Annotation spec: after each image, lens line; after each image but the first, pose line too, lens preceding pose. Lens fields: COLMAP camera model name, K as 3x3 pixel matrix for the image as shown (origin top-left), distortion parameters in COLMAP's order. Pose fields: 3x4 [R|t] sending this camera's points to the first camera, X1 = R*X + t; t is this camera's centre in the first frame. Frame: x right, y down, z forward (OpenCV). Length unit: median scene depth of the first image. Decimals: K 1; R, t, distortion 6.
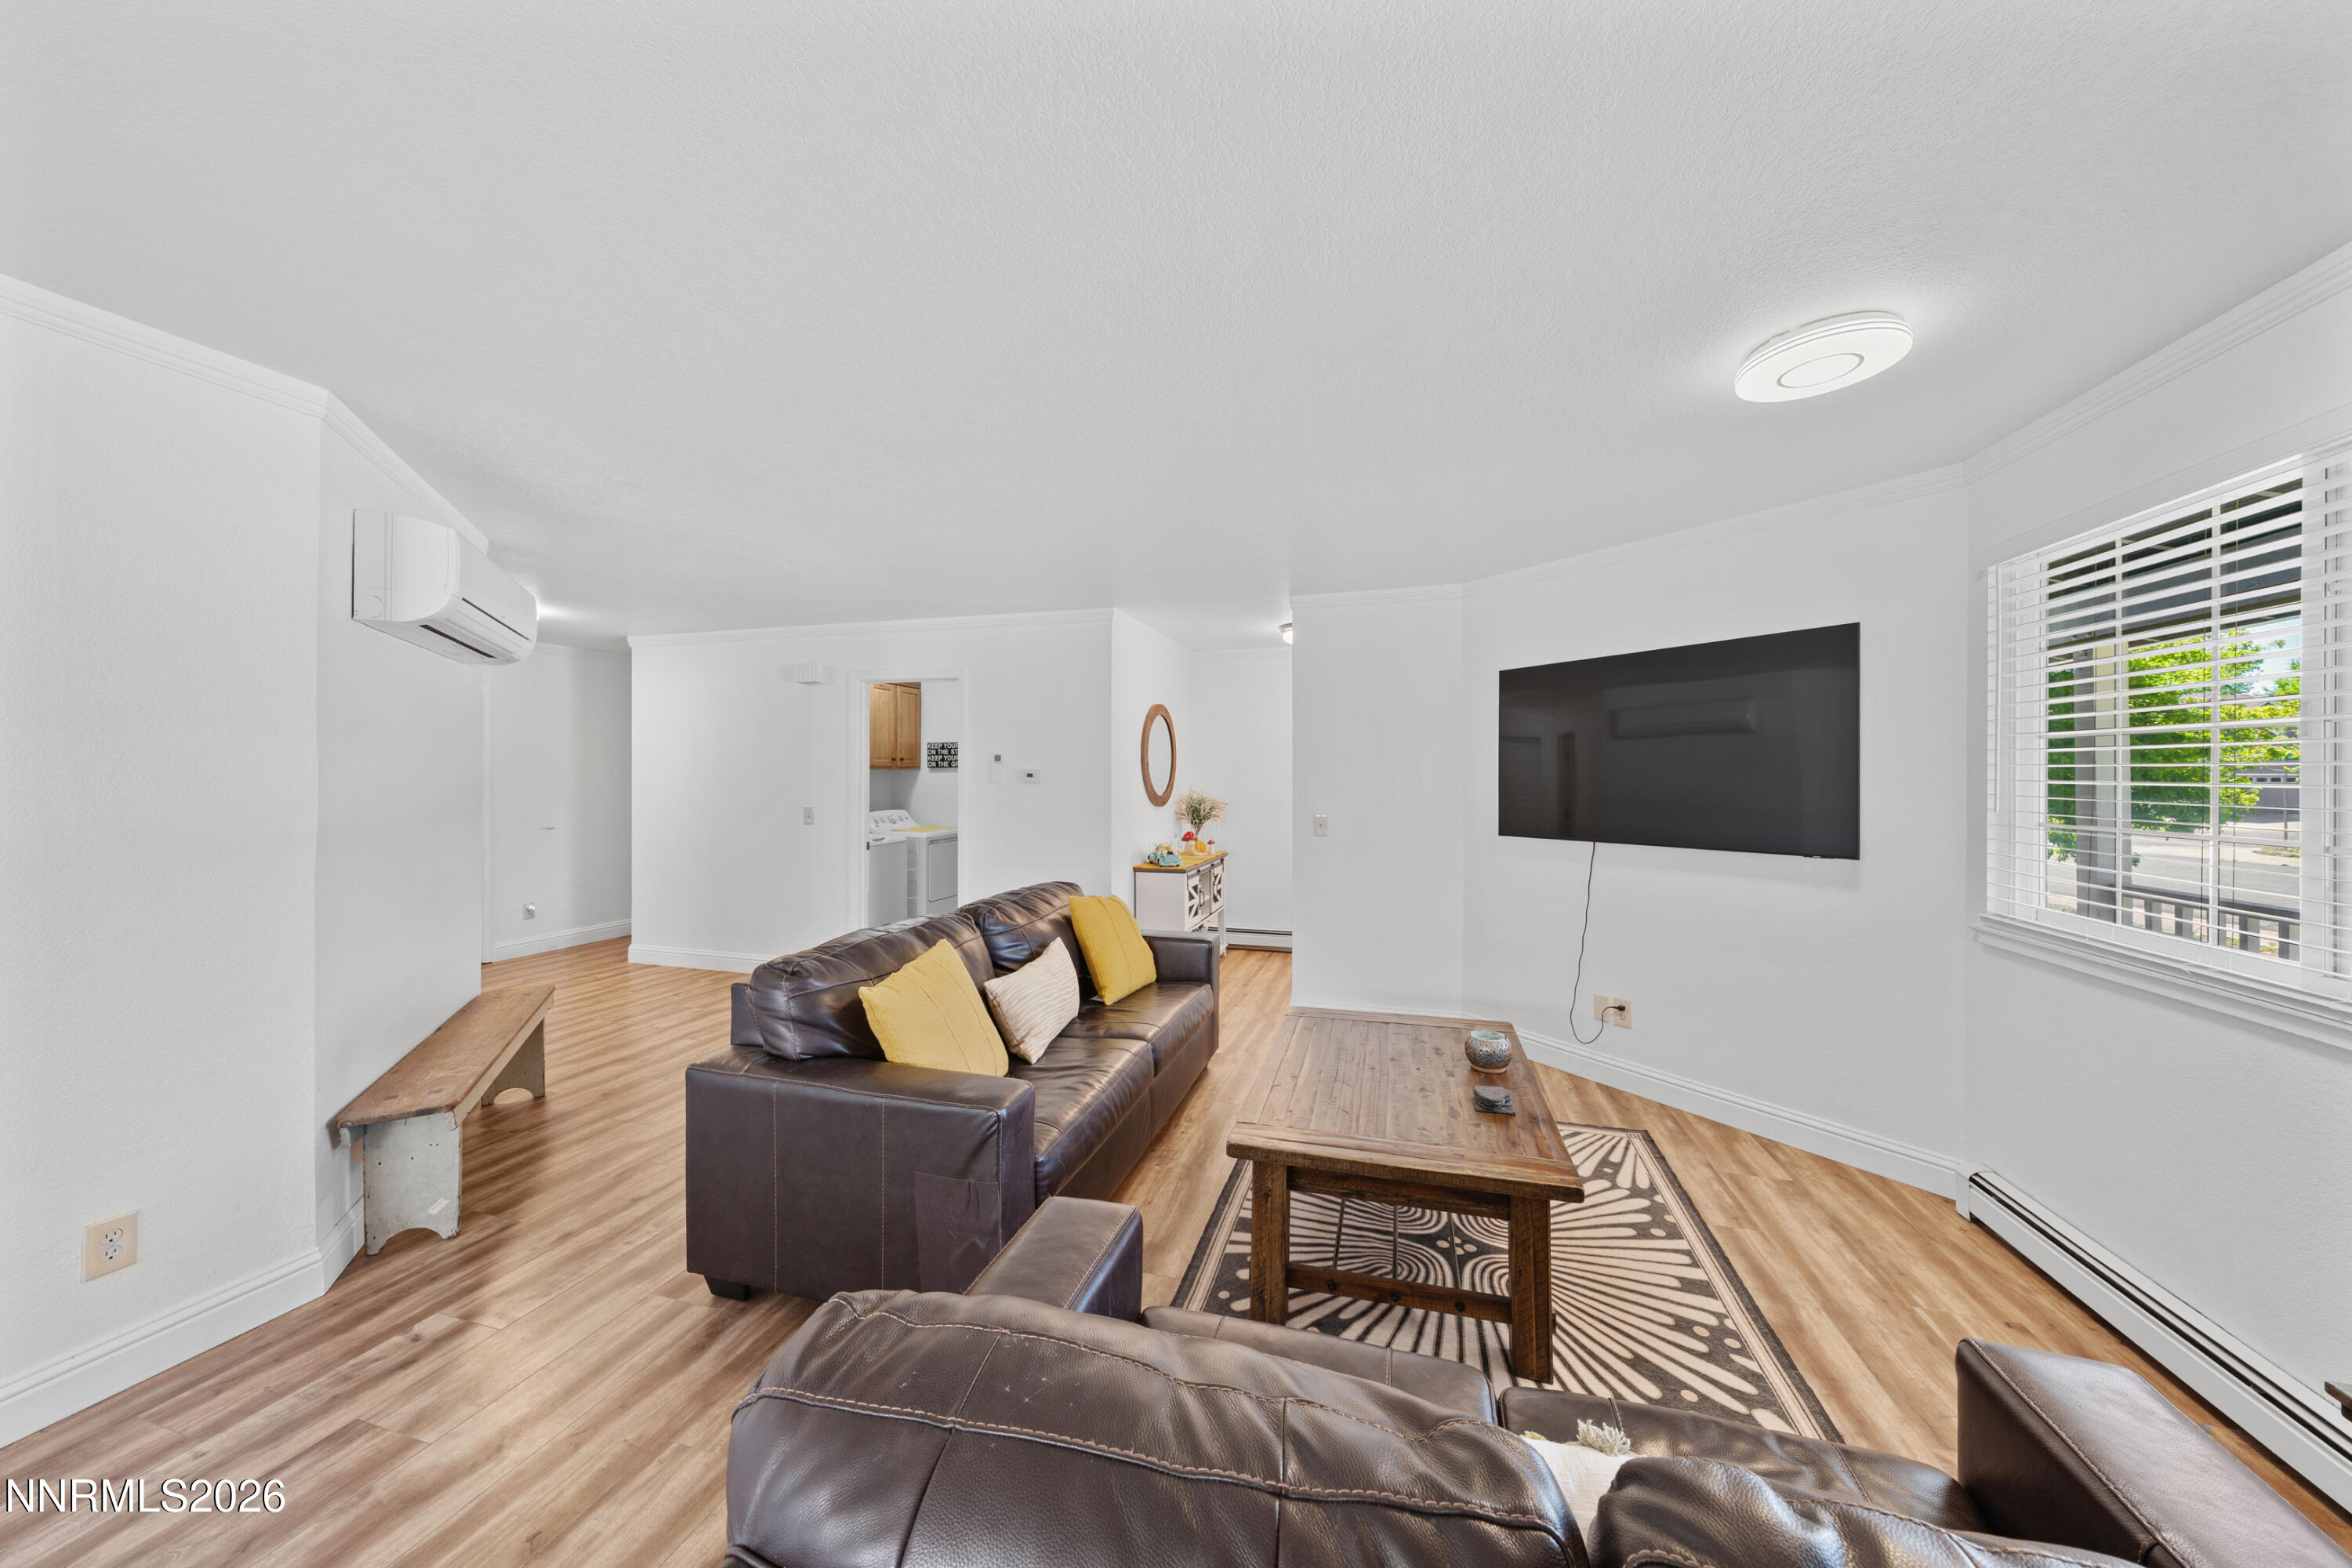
lens RADIAL K [[794.6, 0, 1172.0], [0, 794.6, 776.8], [0, 0, 1]] dist [0.000162, 0.000274]
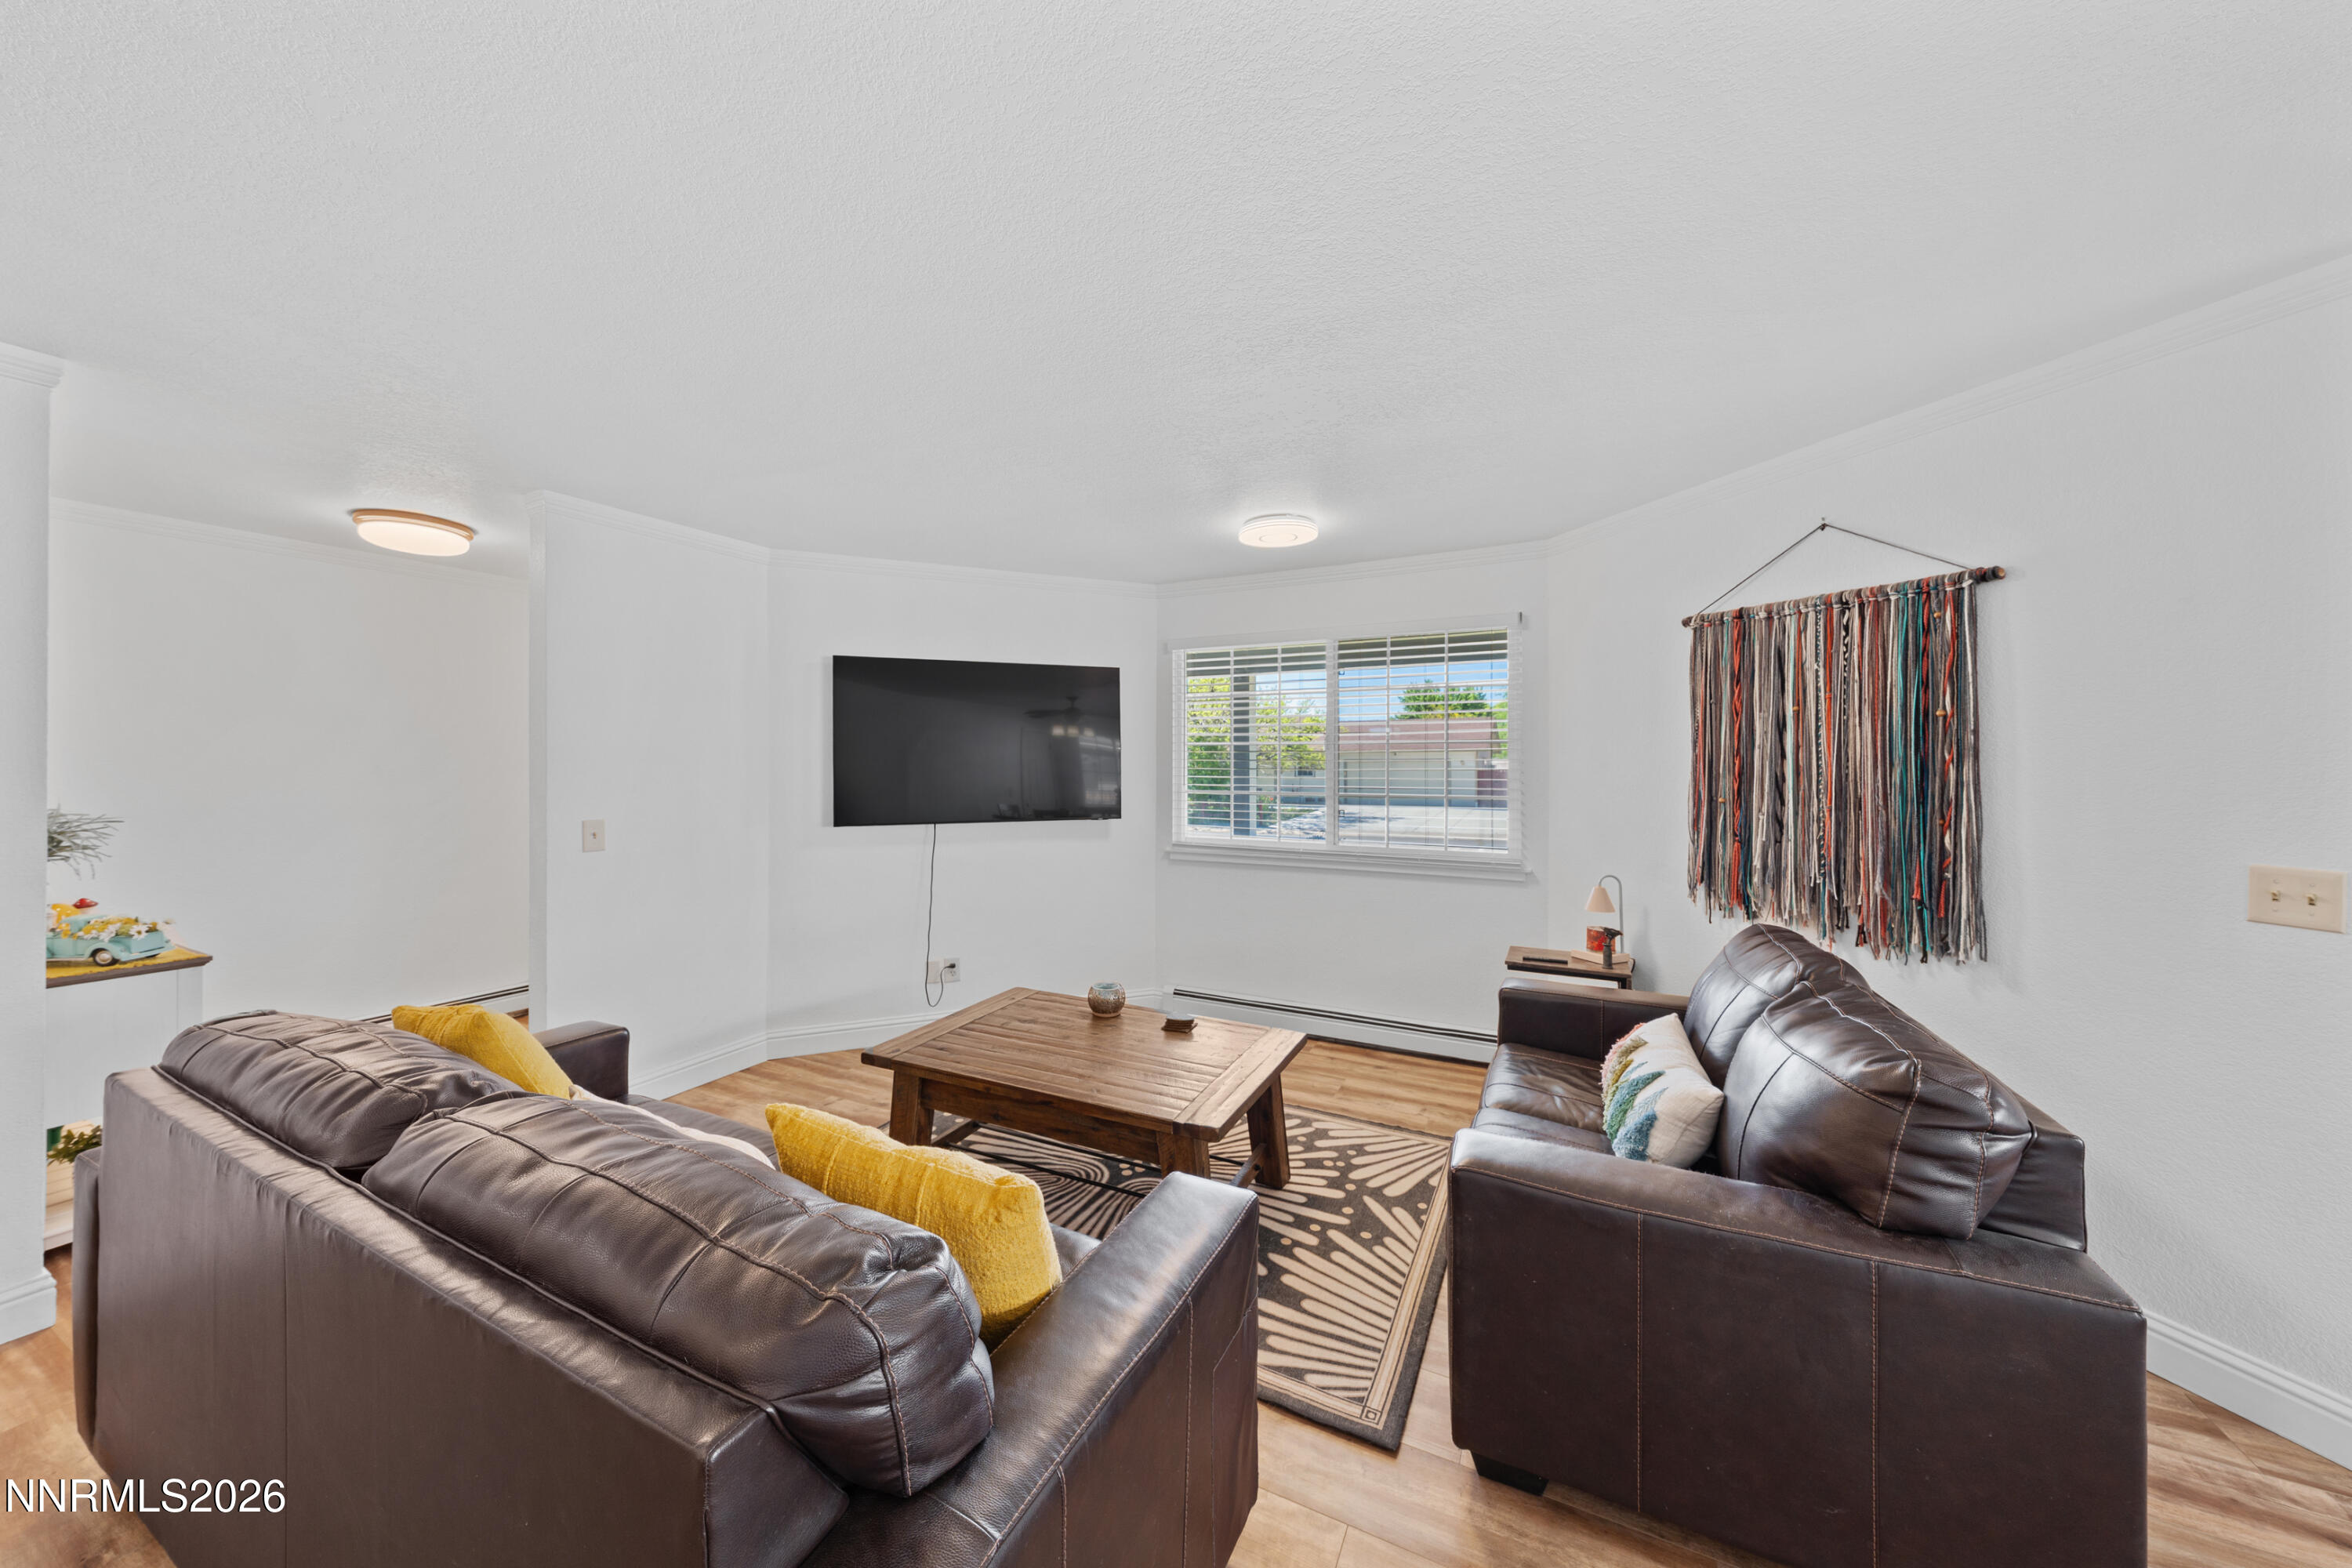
lens RADIAL K [[794.6, 0, 1172.0], [0, 794.6, 776.8], [0, 0, 1]] dist [0.000162, 0.000274]
pose [[0.165018, -0.012662, 0.986209, -0.614036], [-0.006603, 0.999881, 0.013942, -0.003296], [-0.986268, -0.008813, 0.164915, 0.583115]]
